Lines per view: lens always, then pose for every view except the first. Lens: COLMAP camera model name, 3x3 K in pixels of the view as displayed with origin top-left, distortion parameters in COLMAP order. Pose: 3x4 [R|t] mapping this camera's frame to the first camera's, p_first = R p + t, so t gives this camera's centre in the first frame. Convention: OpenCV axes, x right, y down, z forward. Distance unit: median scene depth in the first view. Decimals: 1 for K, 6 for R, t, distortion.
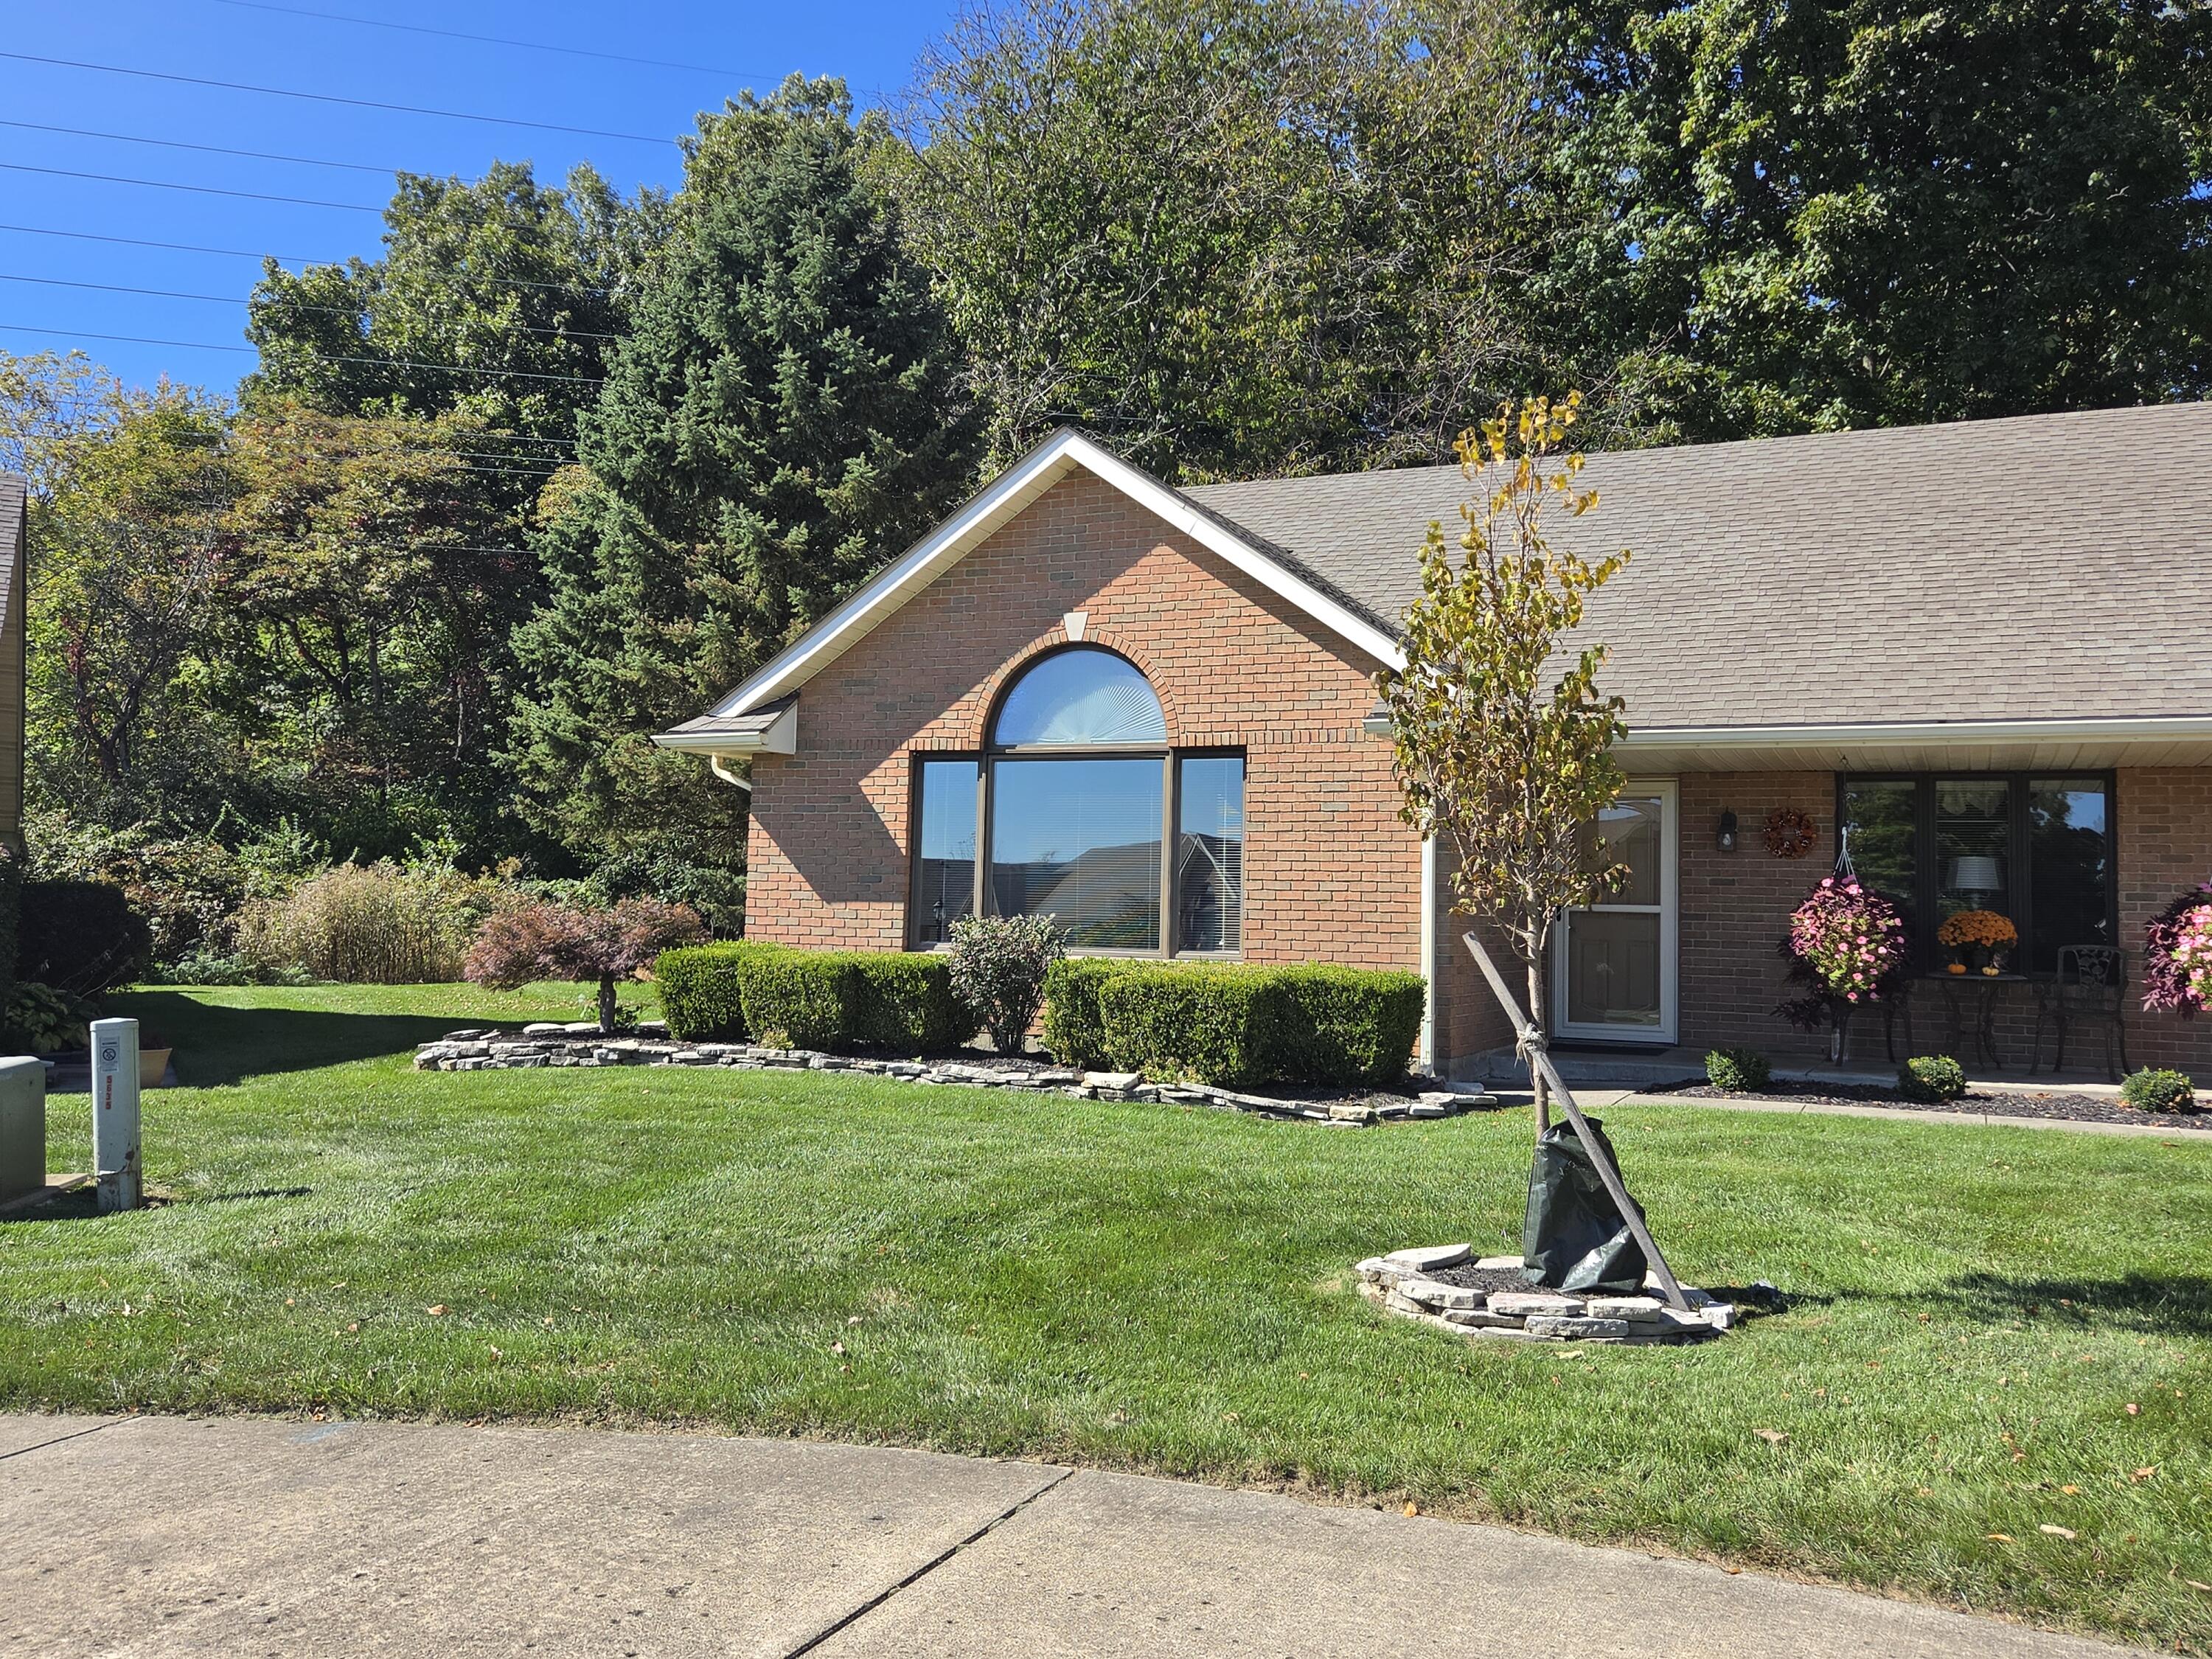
lens RADIAL K [[1871.6, 0, 1124.7], [0, 1871.6, 767.4], [0, 0, 1]] dist [0.047414, -0.019311]
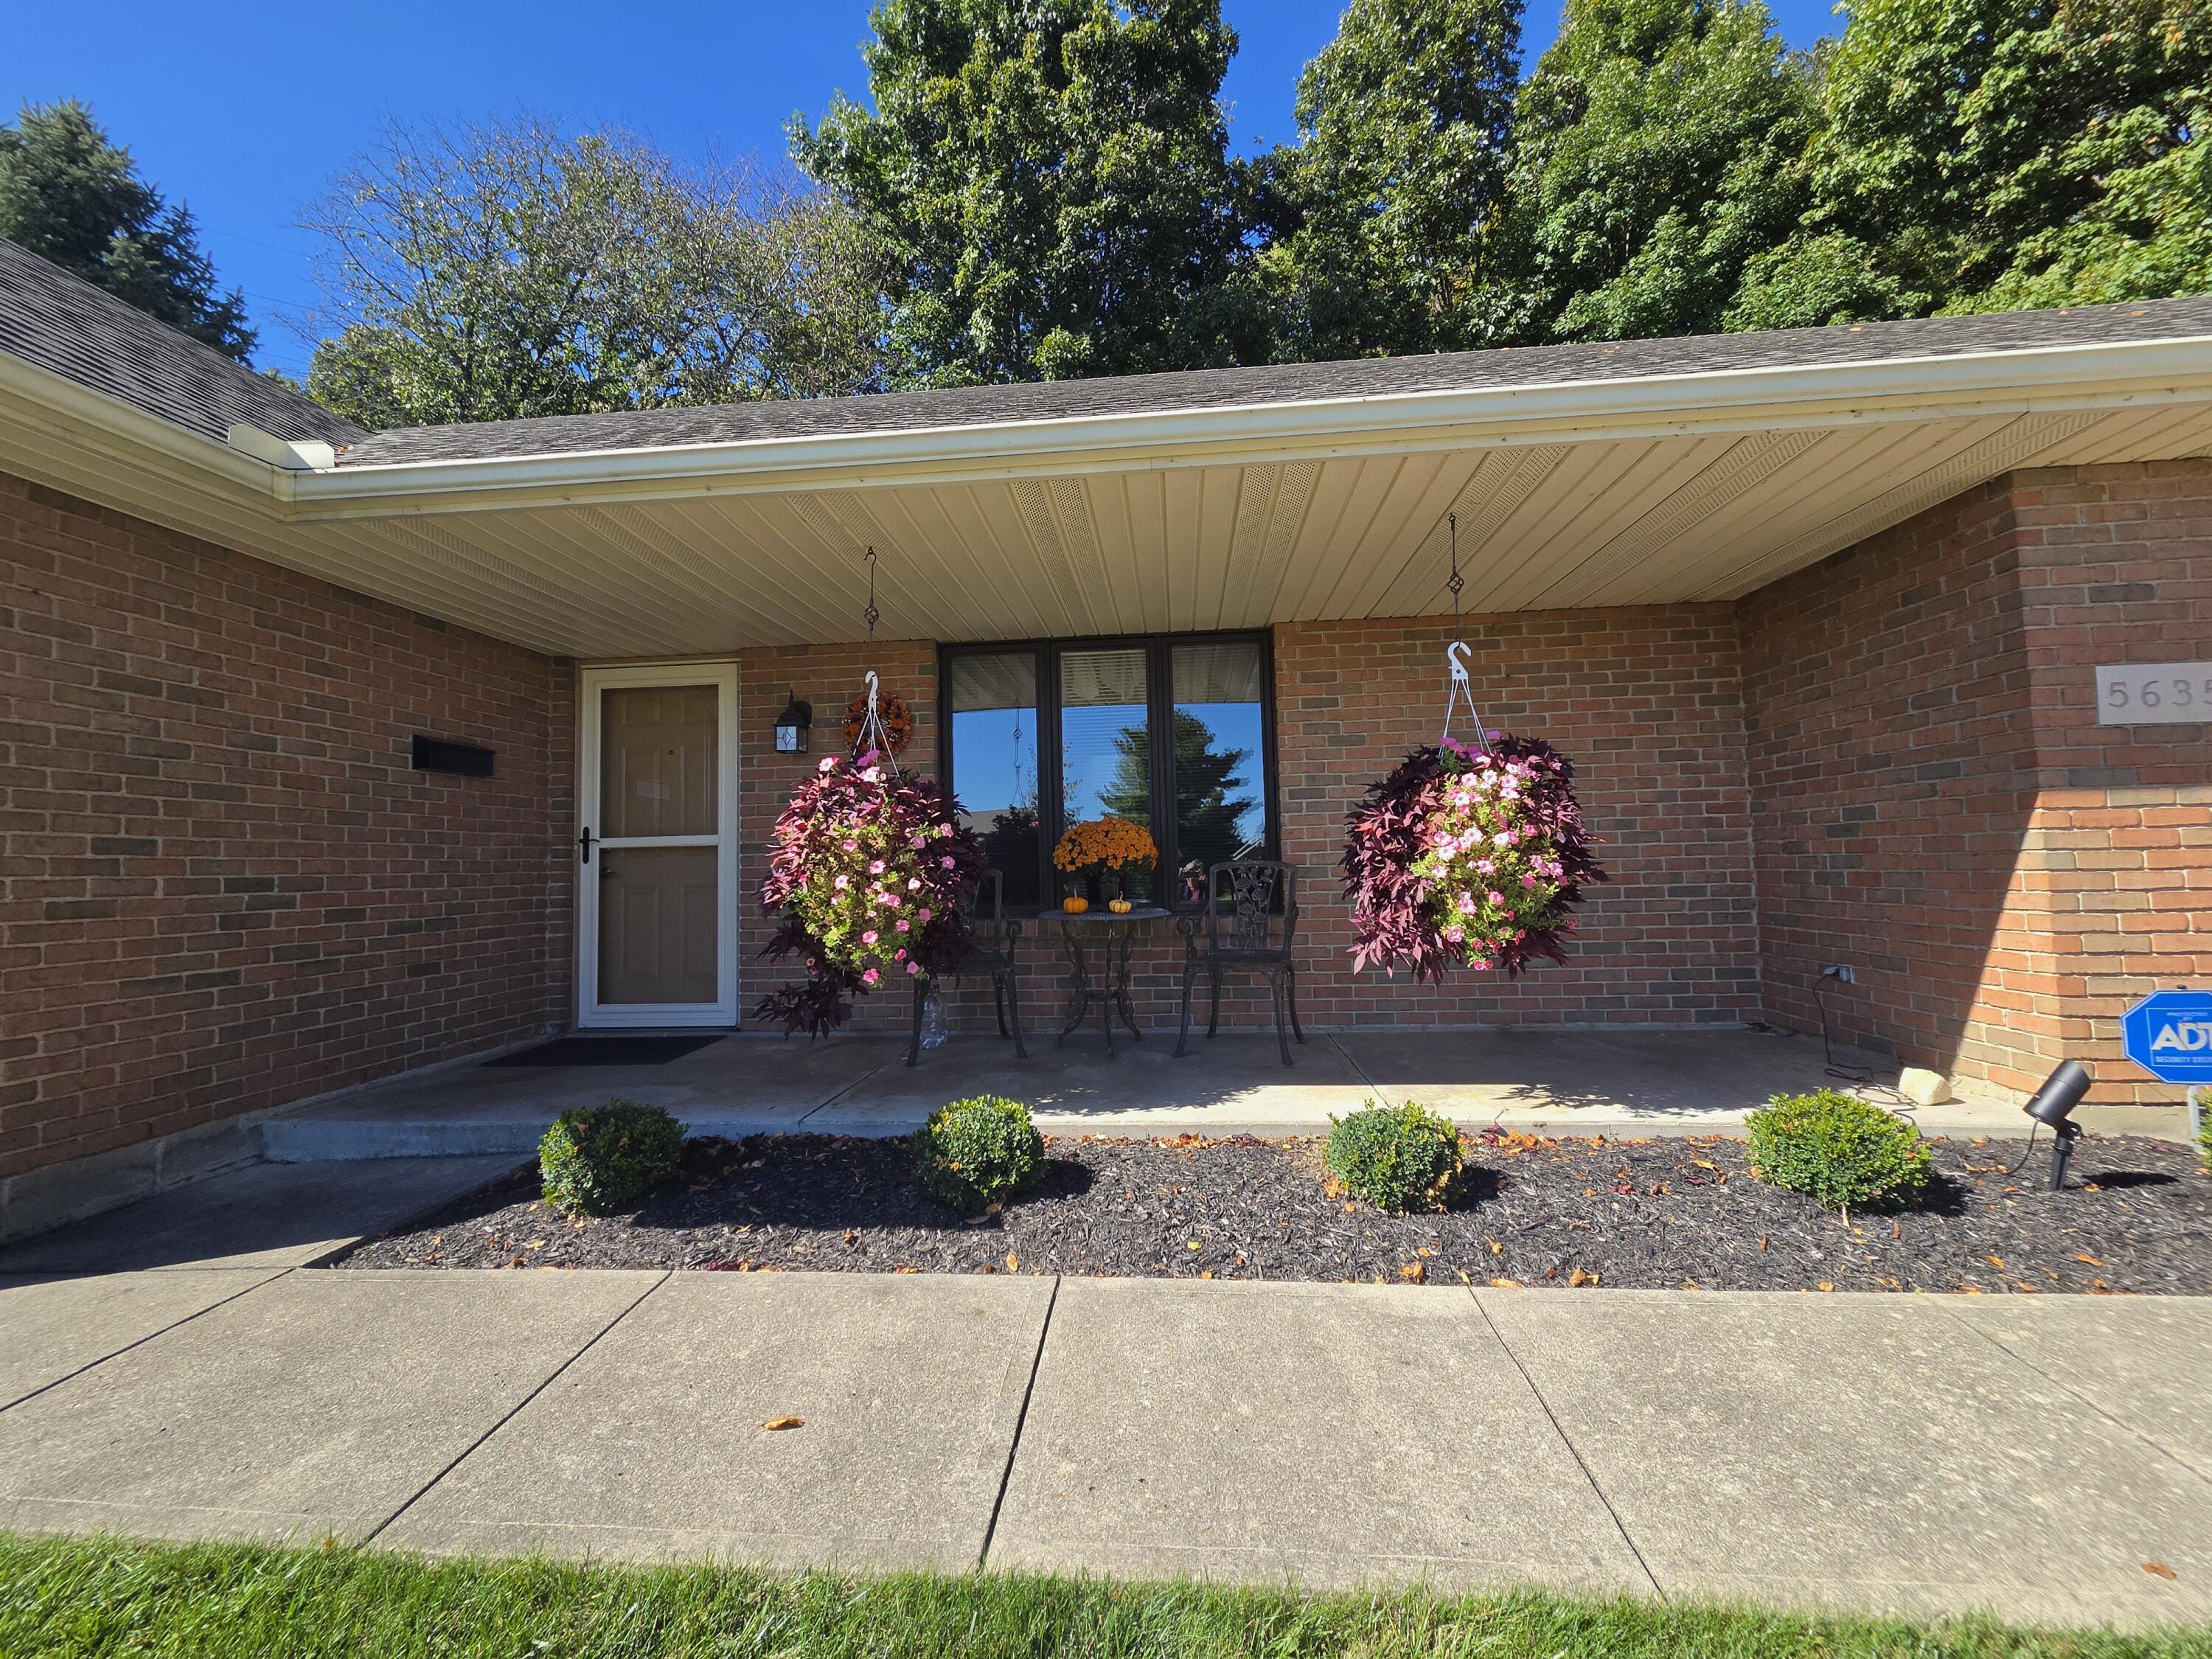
lens RADIAL K [[895.4, 0, 1107.1], [0, 895.4, 821.1], [0, 0, 1]] dist [-0.003743, 0.000891]
pose [[0.943163, -0.024977, 0.331391, 0.333687], [0.017247, 0.999507, 0.026247, 0.066346], [-0.331883, -0.019040, 0.943128, 0.673001]]
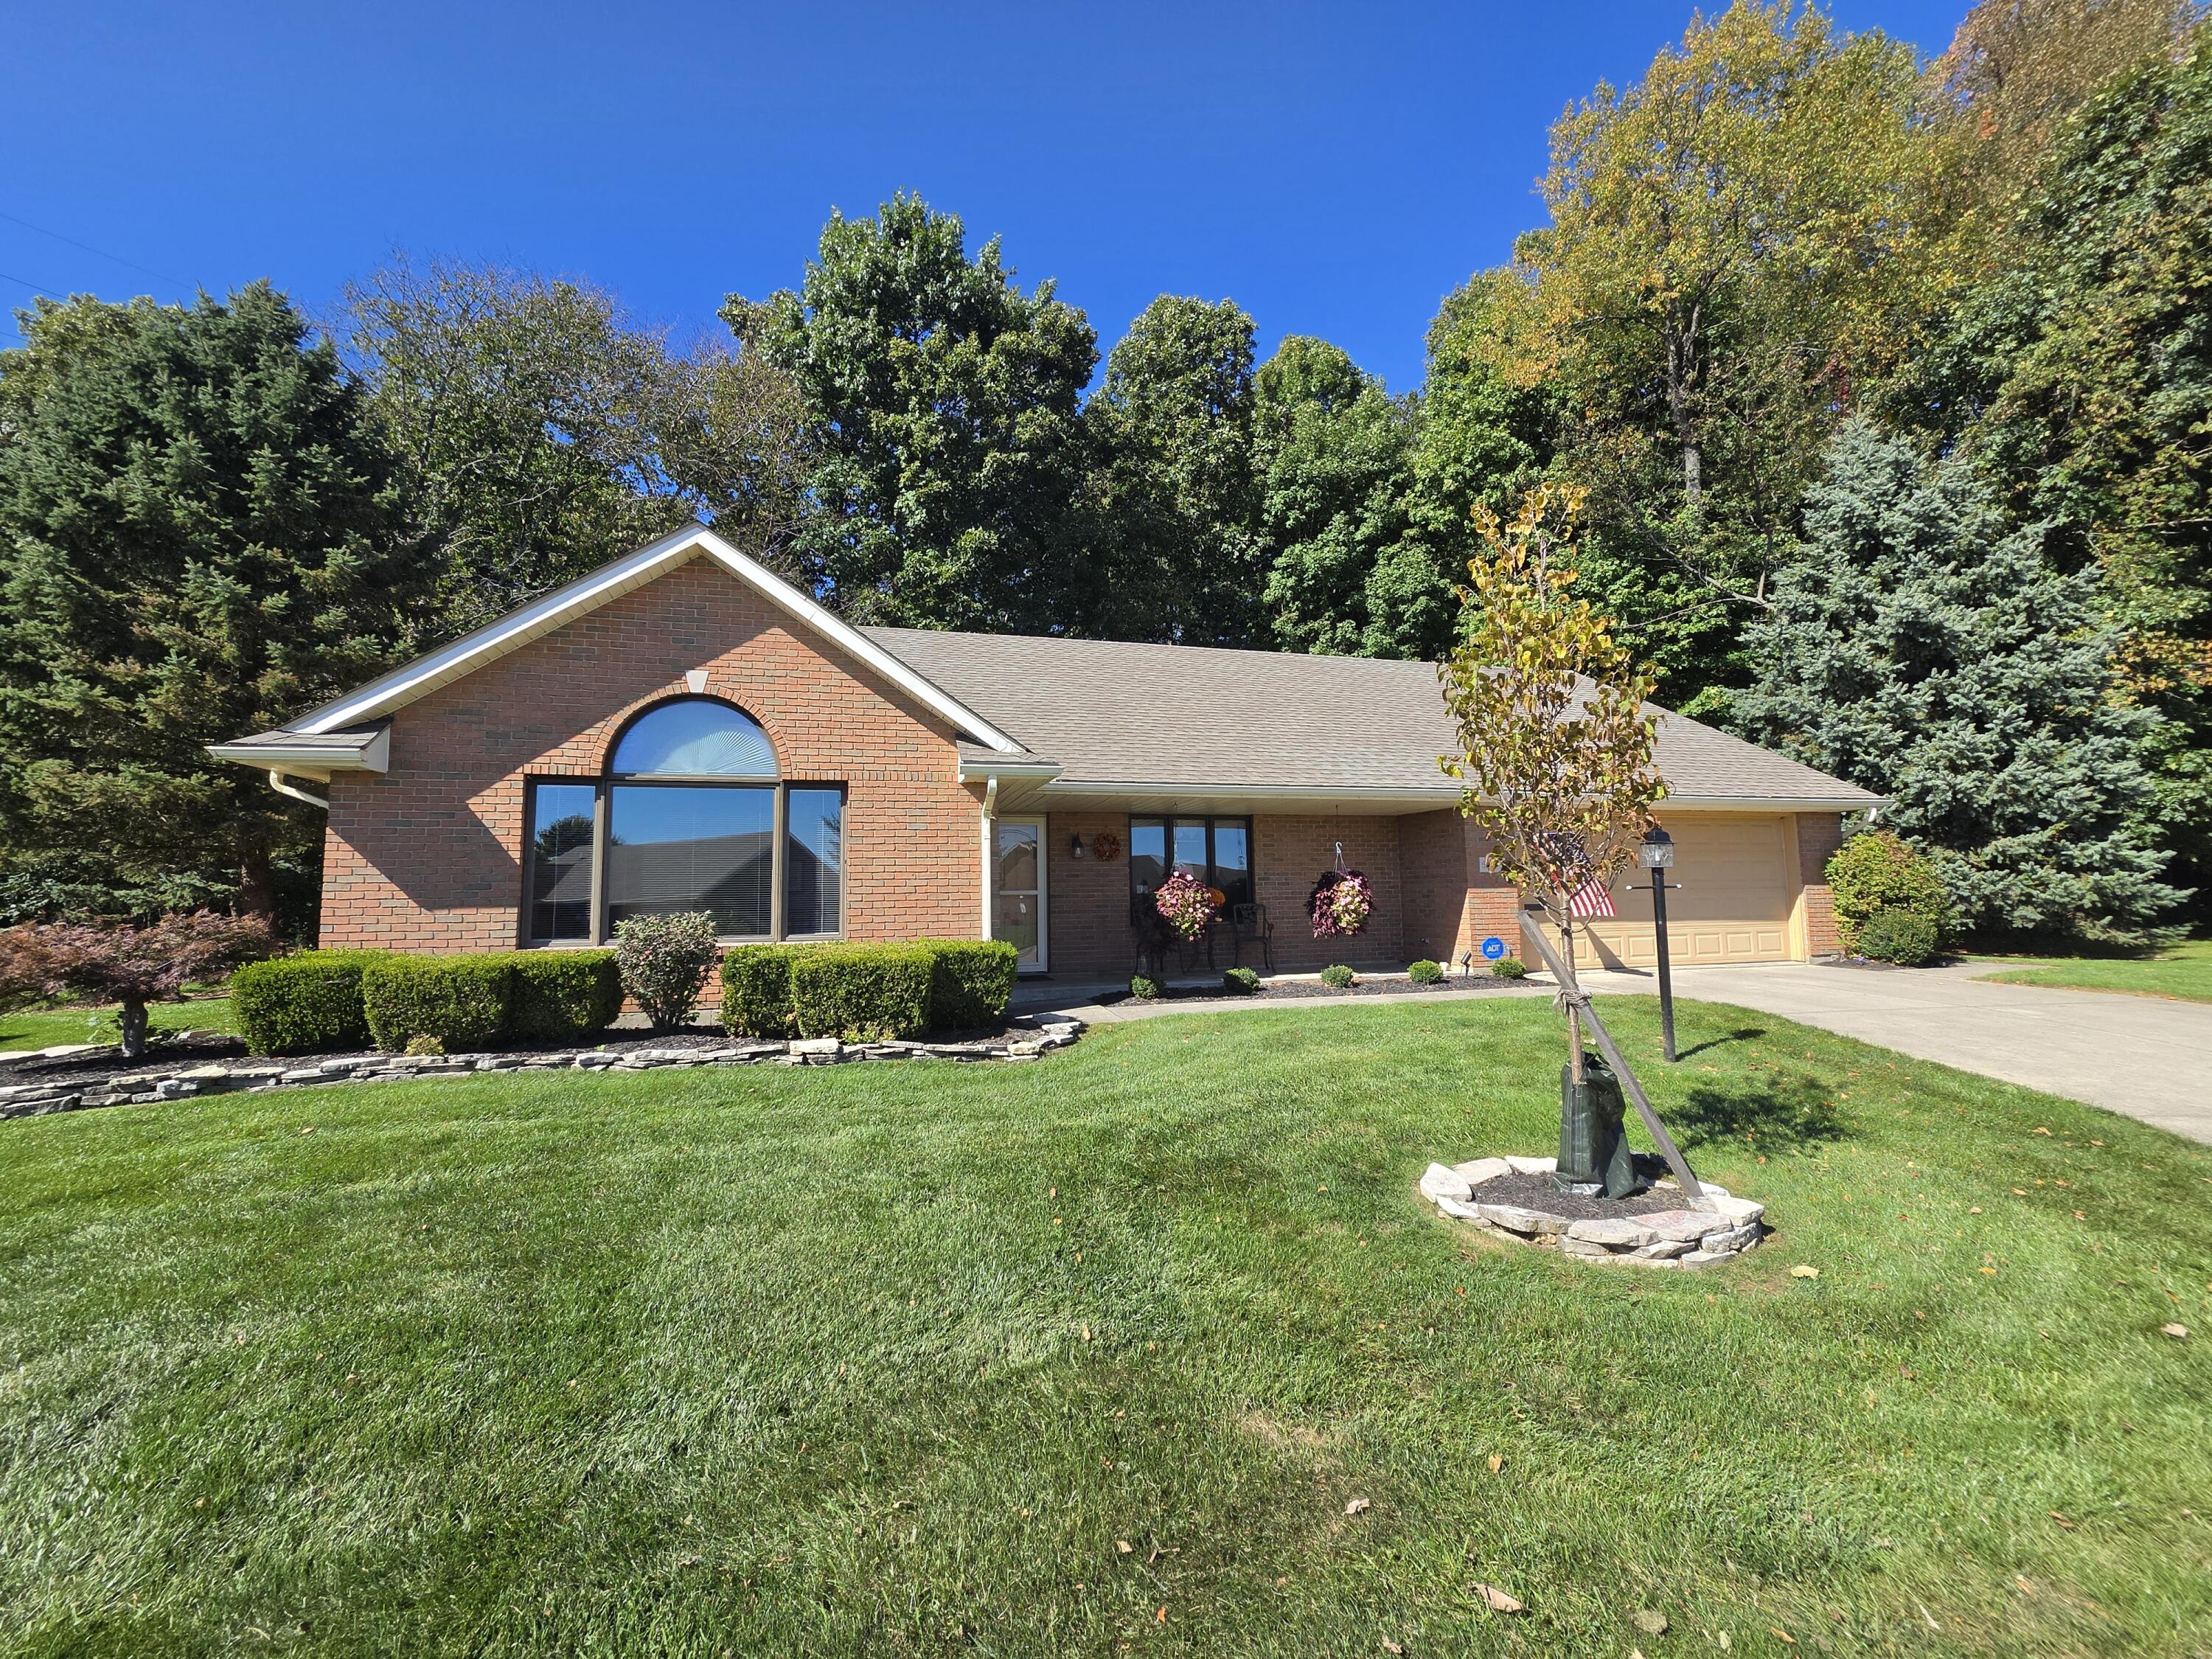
lens RADIAL K [[895.4, 0, 1097.6], [0, 895.4, 813.5], [0, 0, 1]] dist [-0.003743, 0.000891]
pose [[0.775508, 0.026279, 0.630790, -0.195492], [-0.017665, 0.999645, -0.019927, 0.020809], [-0.631090, 0.004310, 0.775697, 0.363637]]
